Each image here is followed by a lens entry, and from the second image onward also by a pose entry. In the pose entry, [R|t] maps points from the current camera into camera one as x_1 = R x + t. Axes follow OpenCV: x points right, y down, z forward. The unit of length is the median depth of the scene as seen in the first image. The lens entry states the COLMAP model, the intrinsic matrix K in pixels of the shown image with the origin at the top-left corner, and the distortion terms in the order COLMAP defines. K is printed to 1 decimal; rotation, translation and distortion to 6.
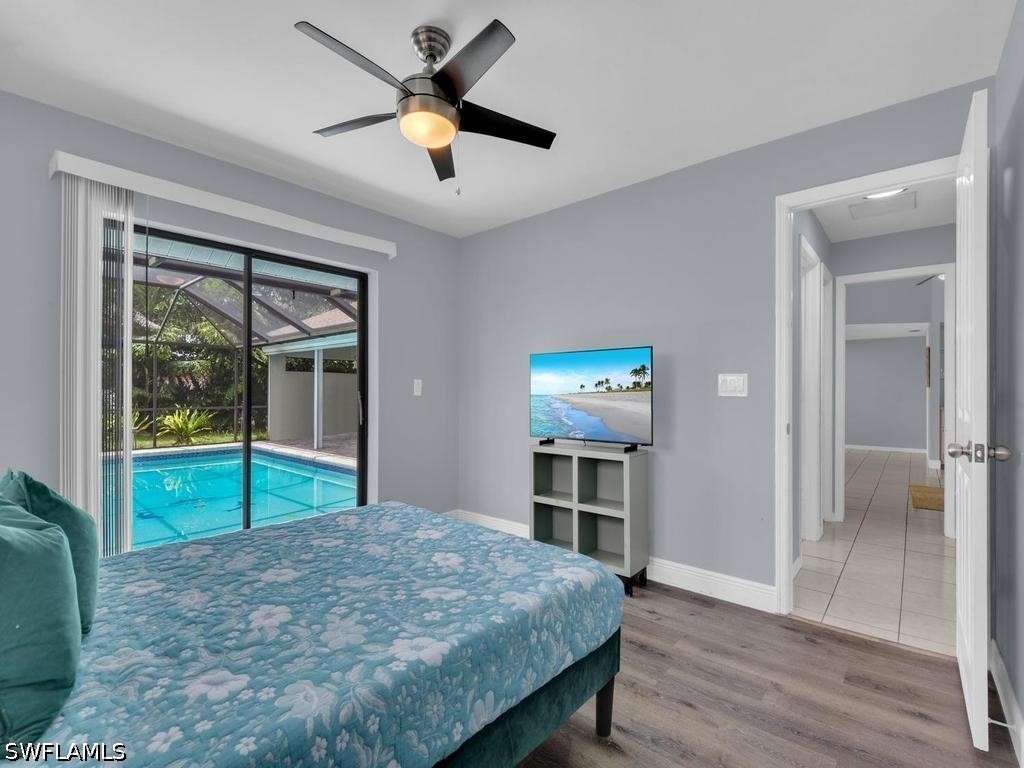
lens RADIAL K [[474.0, 0, 526.8], [0, 474.0, 381.4], [0, 0, 1]] dist [-0.001539, -0.016132]
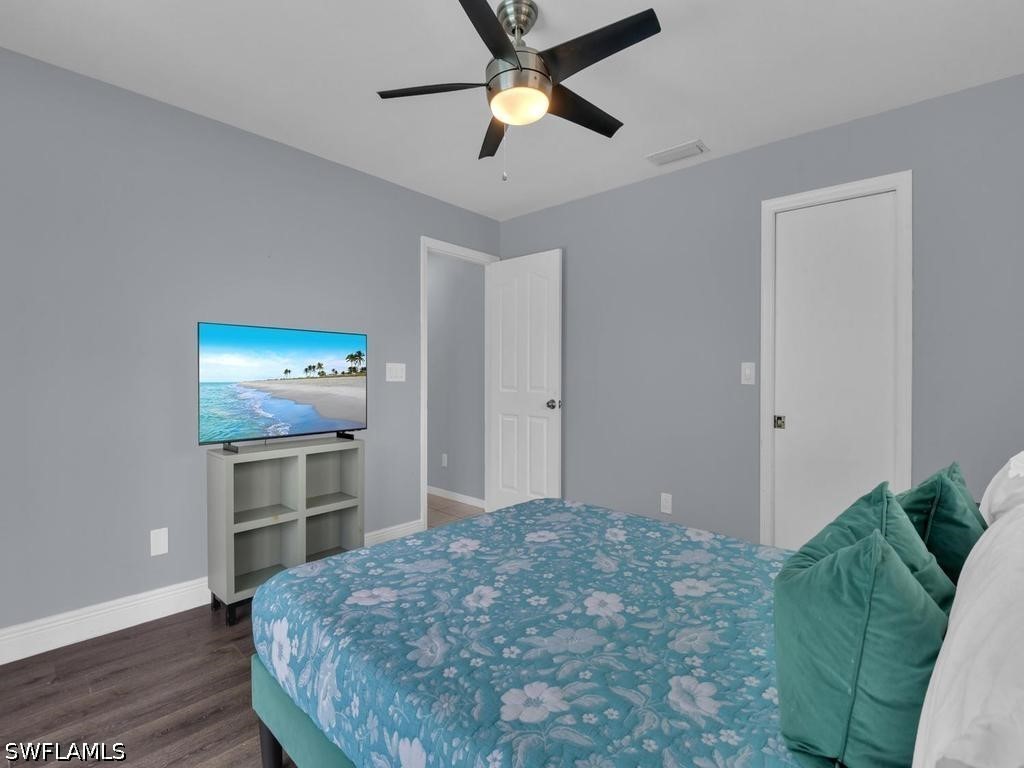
lens RADIAL K [[461.4, 0, 492.8], [0, 461.4, 363.5], [0, 0, 1]] dist [-0.001755, -0.030394]
pose [[0.084065, 0.006274, 0.996440, -0.755064], [-0.031150, 0.999508, -0.003666, -0.013221], [-0.995973, -0.030731, 0.084219, 0.622618]]
